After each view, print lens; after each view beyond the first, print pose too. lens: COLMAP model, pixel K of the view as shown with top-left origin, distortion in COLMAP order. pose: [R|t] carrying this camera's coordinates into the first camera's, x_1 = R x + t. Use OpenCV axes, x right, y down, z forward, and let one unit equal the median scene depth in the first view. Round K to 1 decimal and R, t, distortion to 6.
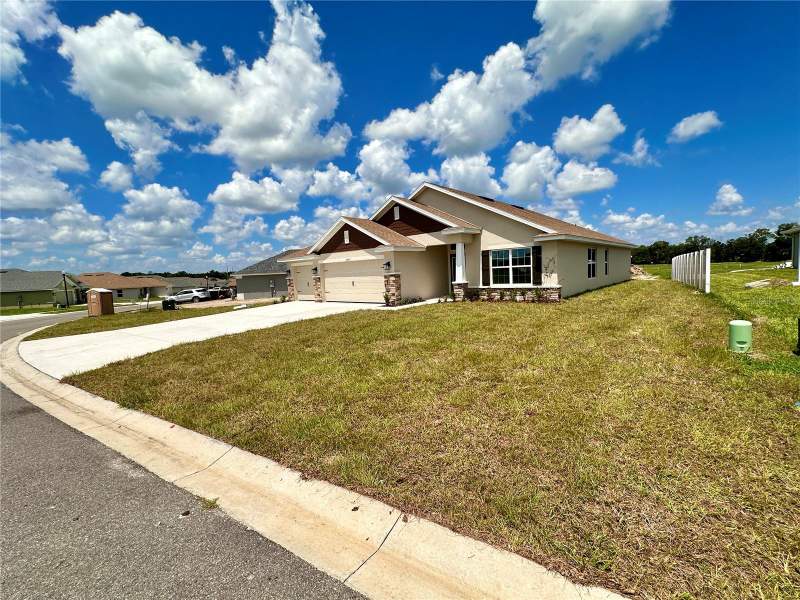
lens RADIAL K [[350.1, 0, 400.0], [0, 350.1, 300.0], [0, 0, 1]] dist [-0.000588, 0.000046]
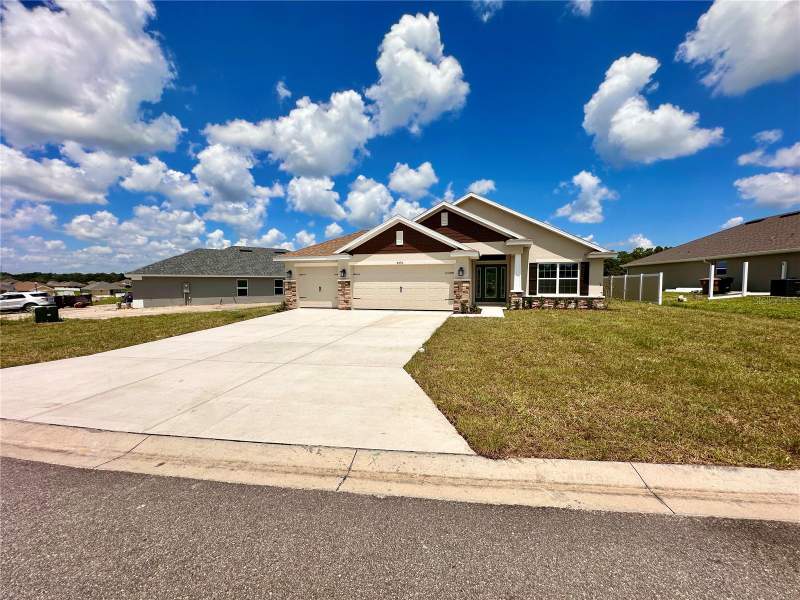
lens RADIAL K [[320.6, 0, 399.9], [0, 320.6, 311.7], [0, 0, 1]] dist [0.001606, 0.000128]
pose [[0.896606, 0.005203, 0.442798, -0.478094], [-0.004051, 0.999985, -0.003548, 0.014256], [-0.442810, 0.001387, 0.896614, 0.230687]]
